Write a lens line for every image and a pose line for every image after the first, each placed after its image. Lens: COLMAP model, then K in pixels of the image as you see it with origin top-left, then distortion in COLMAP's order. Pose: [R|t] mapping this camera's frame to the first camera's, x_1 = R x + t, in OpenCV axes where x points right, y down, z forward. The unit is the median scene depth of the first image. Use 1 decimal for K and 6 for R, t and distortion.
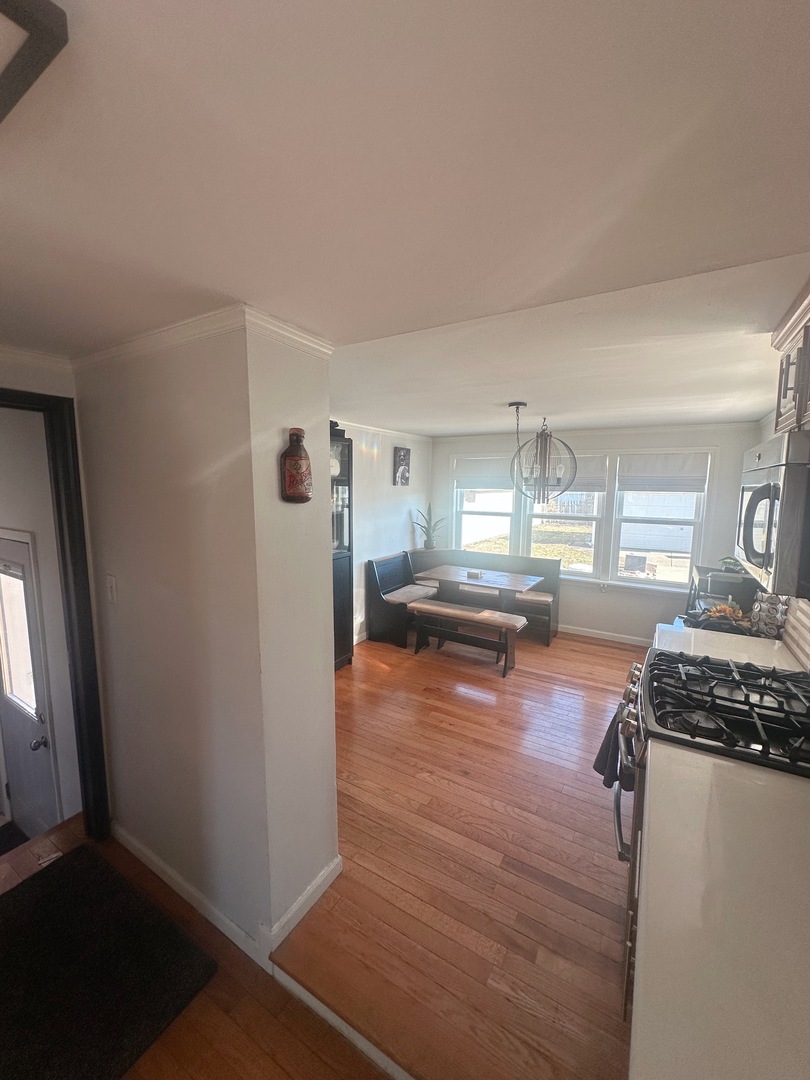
lens RADIAL K [[428.6, 0, 403.7], [0, 428.6, 531.5], [0, 0, 1]] dist [-0.002252, 0.001013]
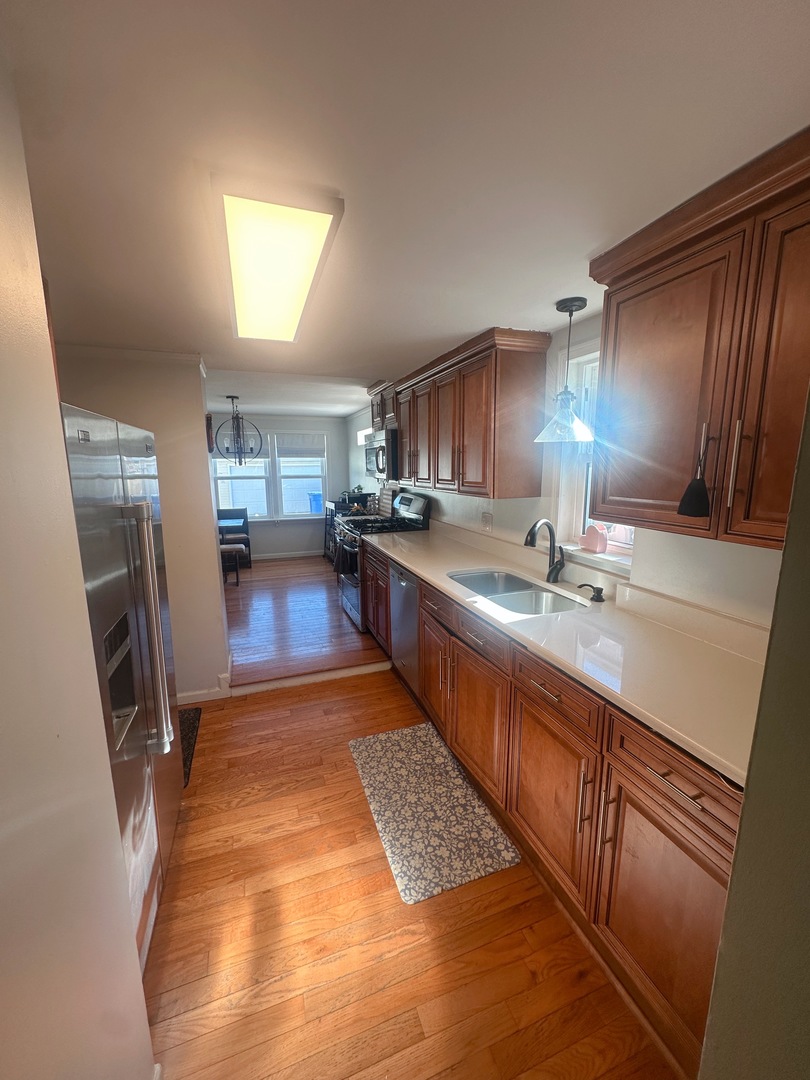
lens RADIAL K [[428.6, 0, 404.1], [0, 428.6, 536.5], [0, 0, 1]] dist [-0.002252, 0.001013]
pose [[0.634759, -0.146278, 0.758738, -0.424062], [0.095628, 0.989241, 0.110715, 0.058362], [-0.766770, 0.002279, 0.641918, -0.319387]]
